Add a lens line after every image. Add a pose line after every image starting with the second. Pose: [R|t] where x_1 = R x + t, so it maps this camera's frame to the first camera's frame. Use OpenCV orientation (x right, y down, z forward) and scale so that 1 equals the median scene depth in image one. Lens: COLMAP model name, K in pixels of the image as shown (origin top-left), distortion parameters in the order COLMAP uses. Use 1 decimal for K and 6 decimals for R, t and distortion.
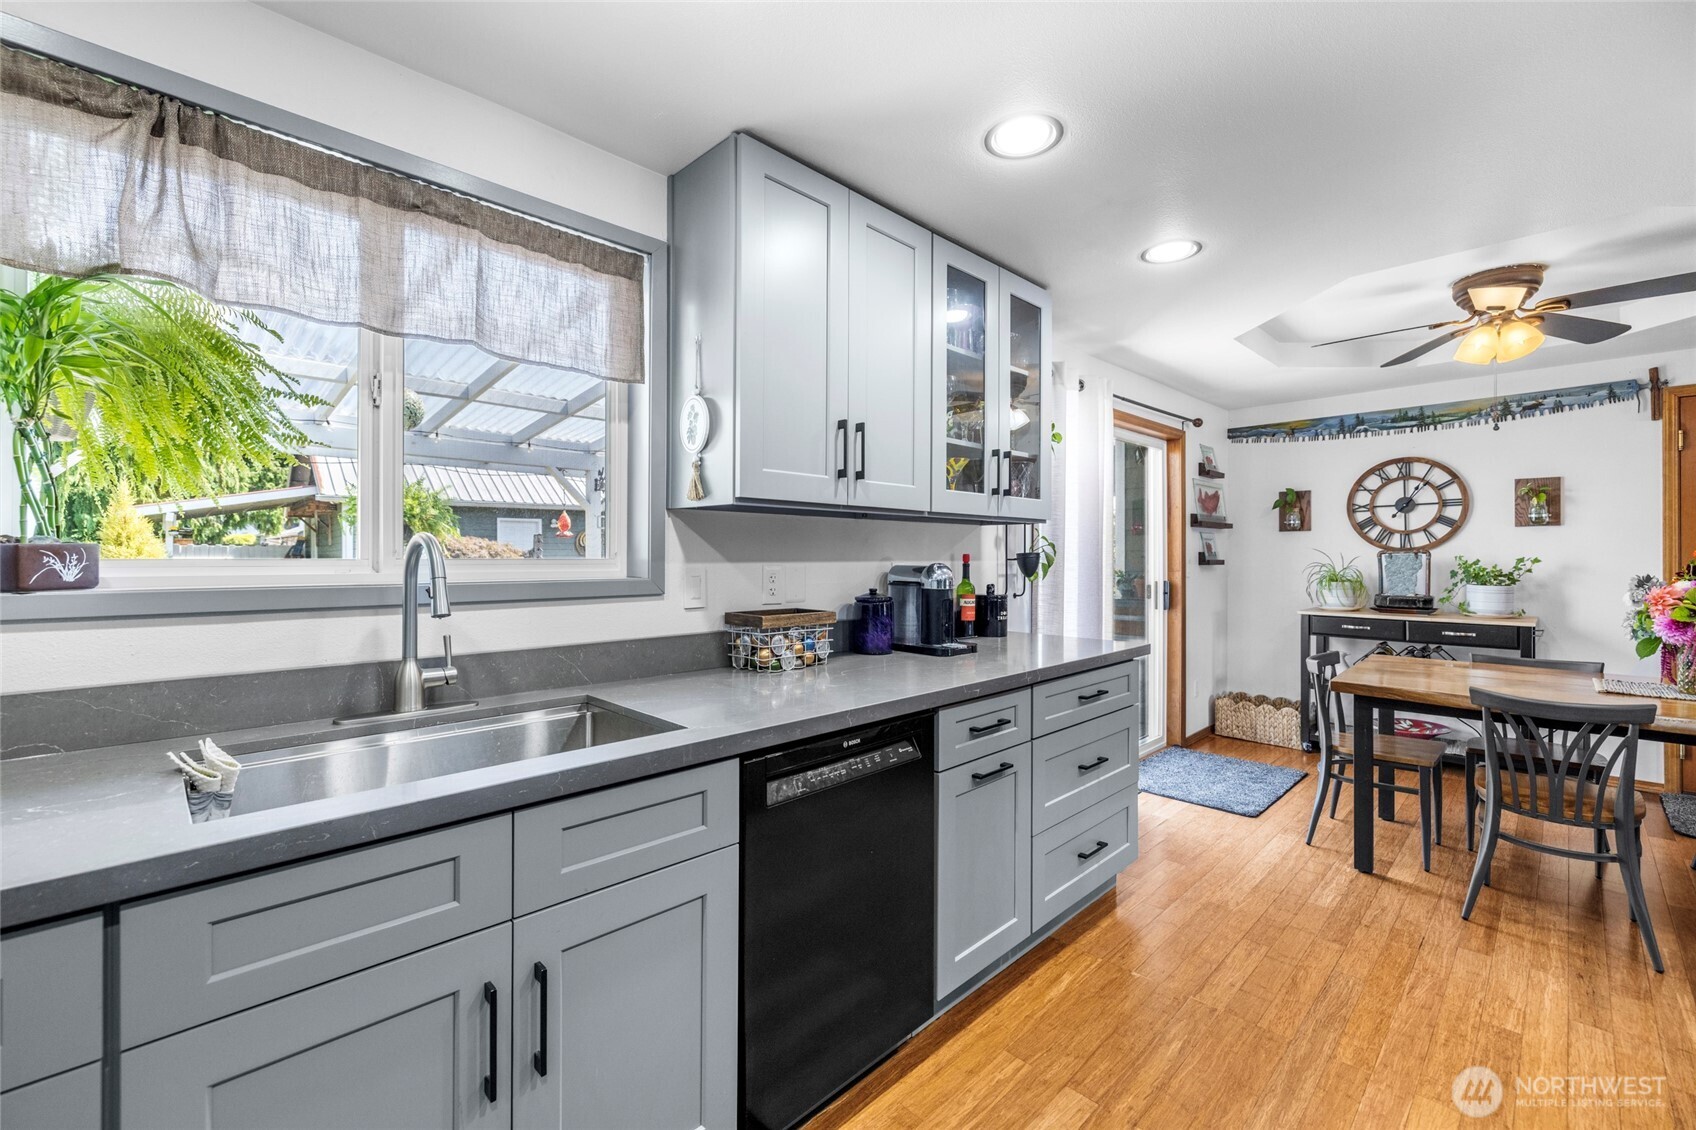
lens RADIAL K [[717.0, 0, 835.9], [0, 717.0, 555.0], [0, 0, 1]] dist [0.002898, 0.000038]
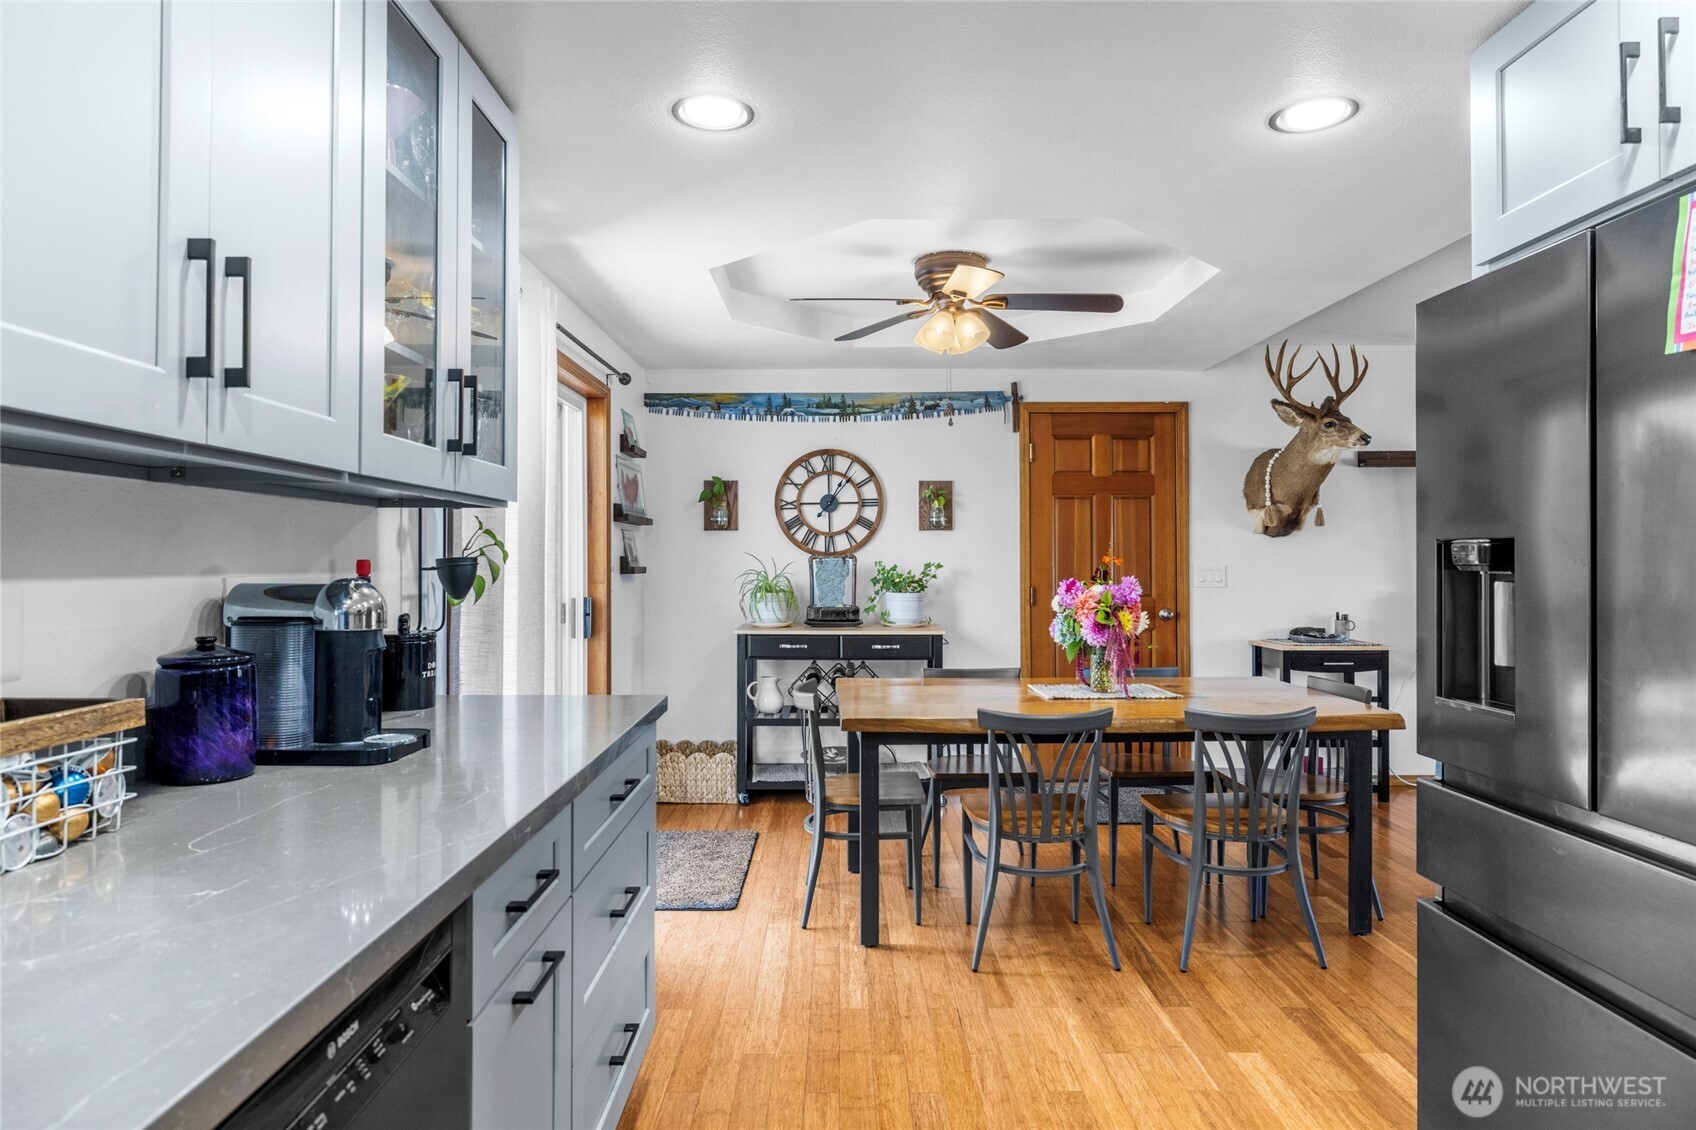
lens RADIAL K [[986.9, 0, 846.2], [0, 986.9, 552.5], [0, 0, 1]] dist [-0.005479, 0.002342]
pose [[0.693200, 0.004867, 0.720729, -0.080812], [0.000280, 0.999975, -0.007021, -0.001132], [-0.720745, 0.005069, 0.693182, 0.191023]]
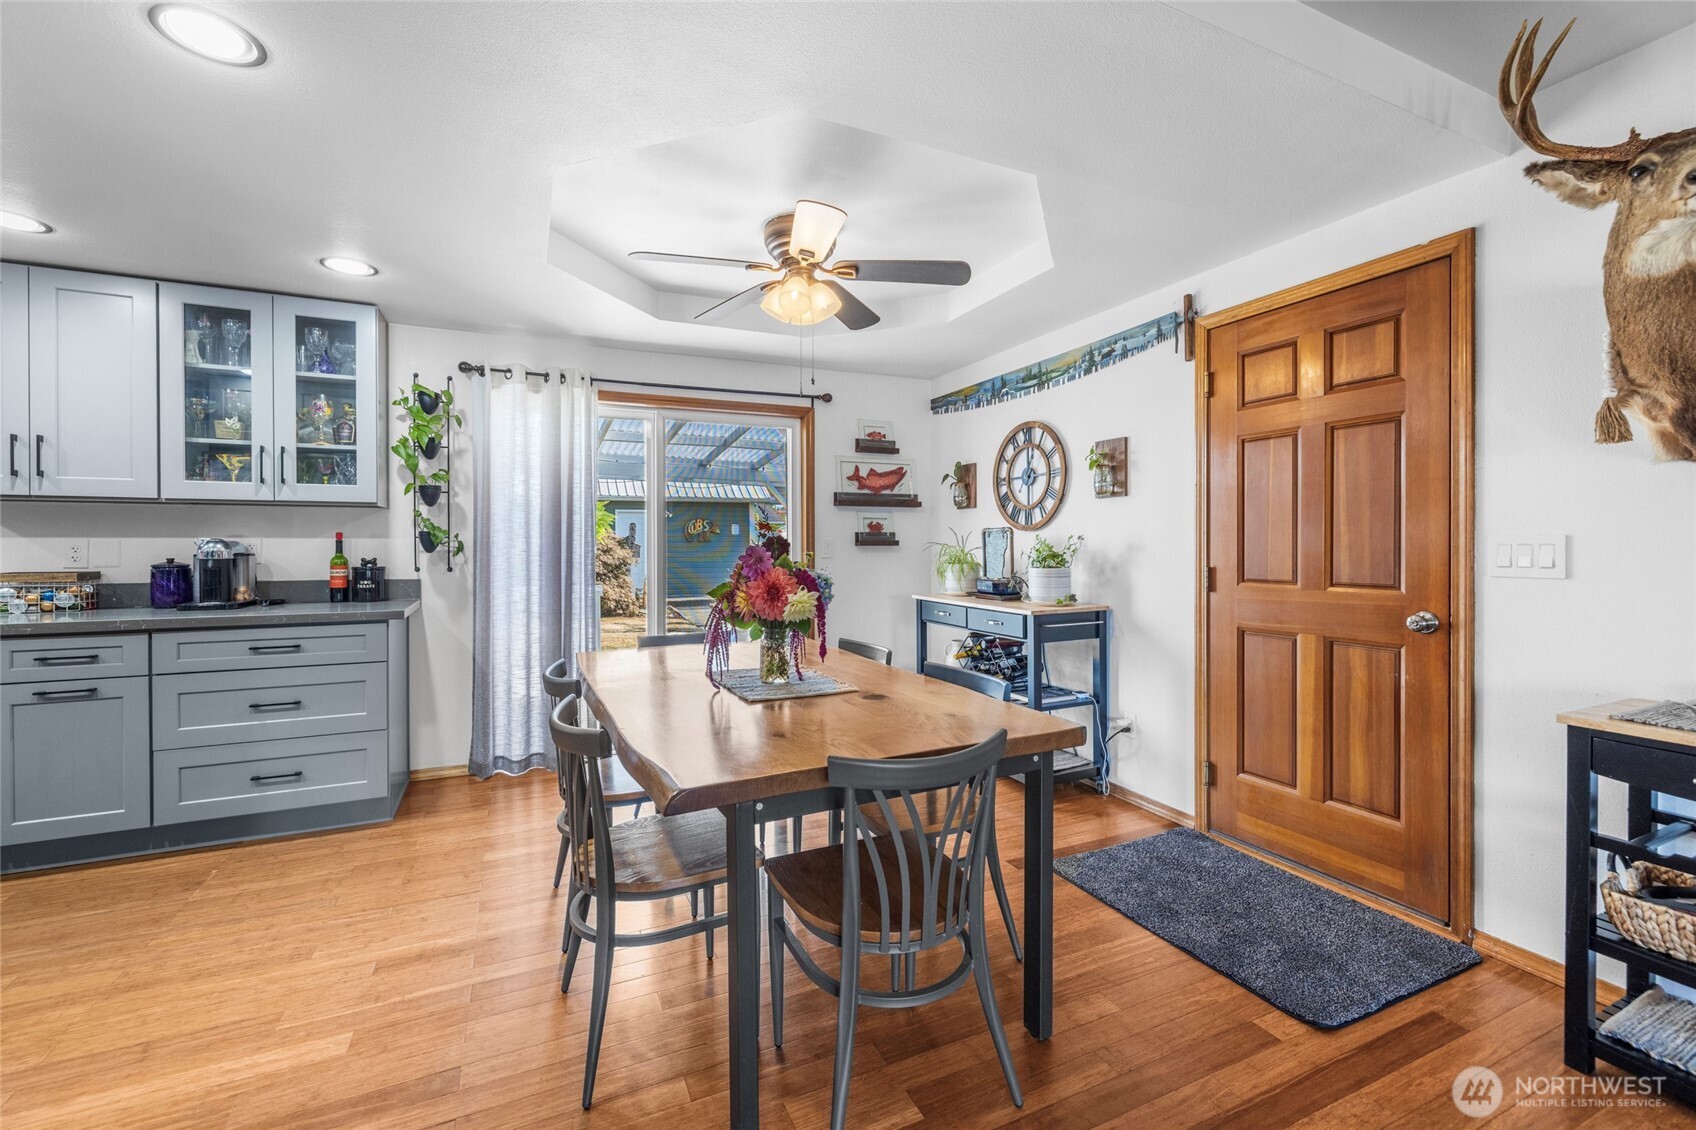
lens RADIAL K [[717.0, 0, 856.1], [0, 717.0, 548.8], [0, 0, 1]] dist [0.002898, 0.000038]
pose [[0.940494, 0.001909, -0.339805, 1.148253], [0.001184, 0.999960, 0.008893, 0.013650], [0.339808, -0.008766, 0.940454, 0.135817]]
